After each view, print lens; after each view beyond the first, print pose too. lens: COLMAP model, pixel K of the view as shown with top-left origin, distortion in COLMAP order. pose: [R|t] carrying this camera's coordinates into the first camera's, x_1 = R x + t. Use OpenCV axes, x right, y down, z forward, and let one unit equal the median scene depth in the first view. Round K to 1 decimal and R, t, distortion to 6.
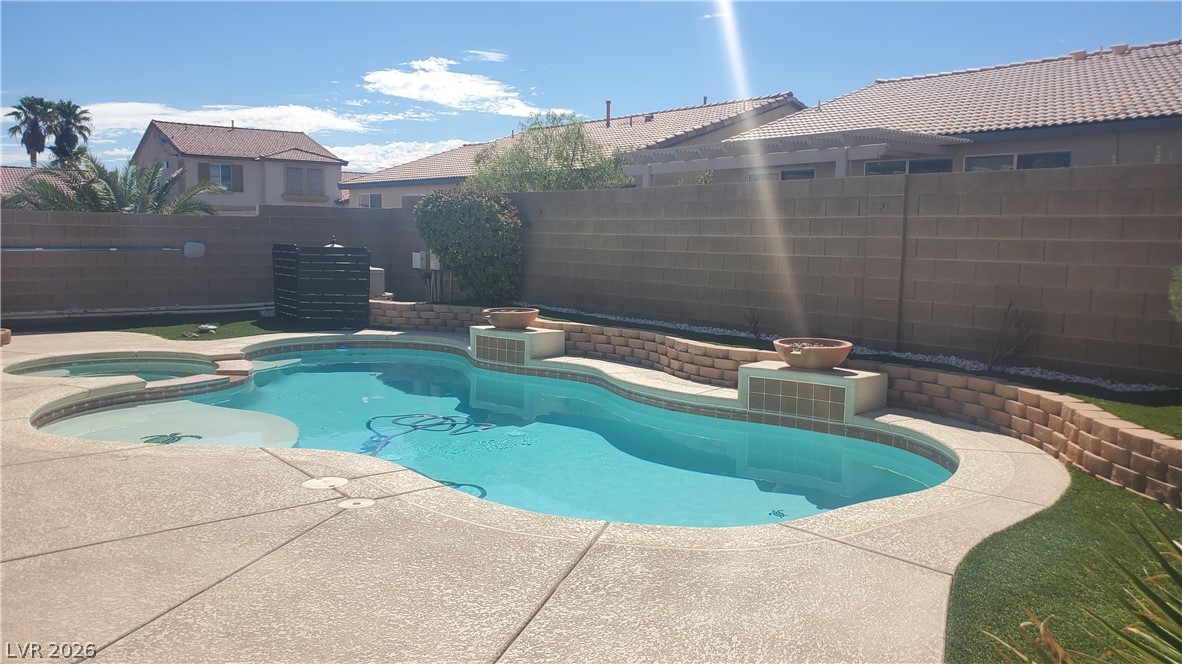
lens RADIAL K [[909.0, 0, 607.3], [0, 909.0, 342.3], [0, 0, 1]] dist [0.130962, -0.267406]
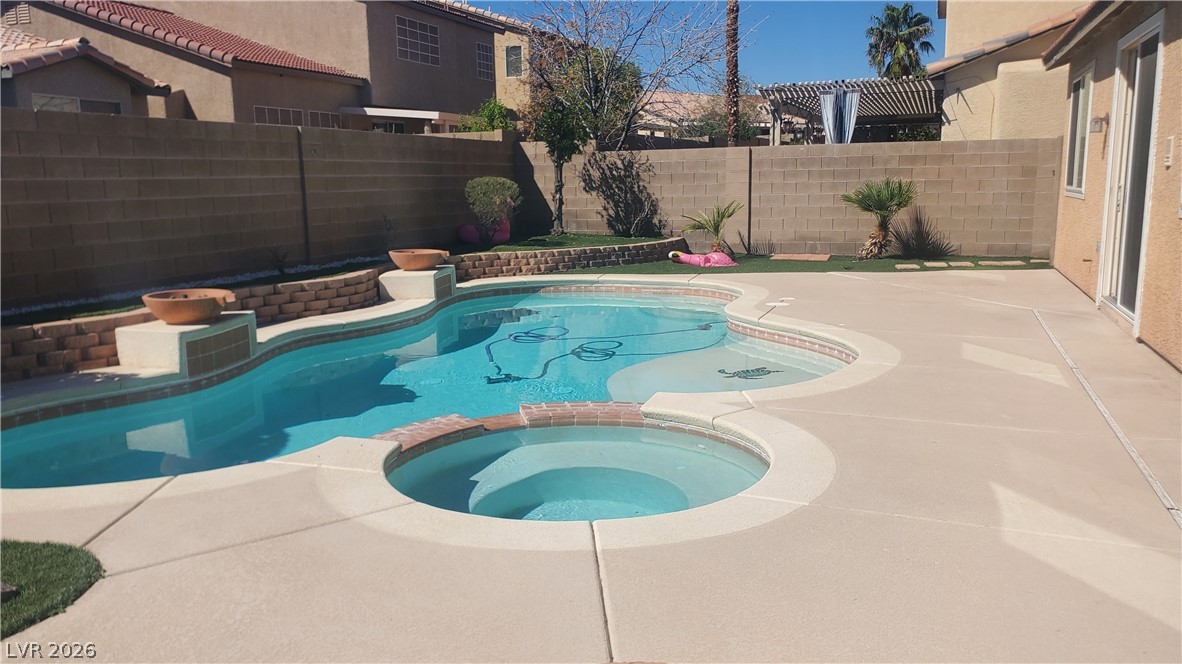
lens RADIAL K [[931.9, 0, 591.0], [0, 931.9, 332.0], [0, 0, 1]] dist [-0.004298, 0.014742]
pose [[-0.501800, -0.146250, 0.852530, -0.827163], [0.114576, 0.965679, 0.233101, -0.131613], [-0.857362, 0.214650, -0.467821, 1.067268]]
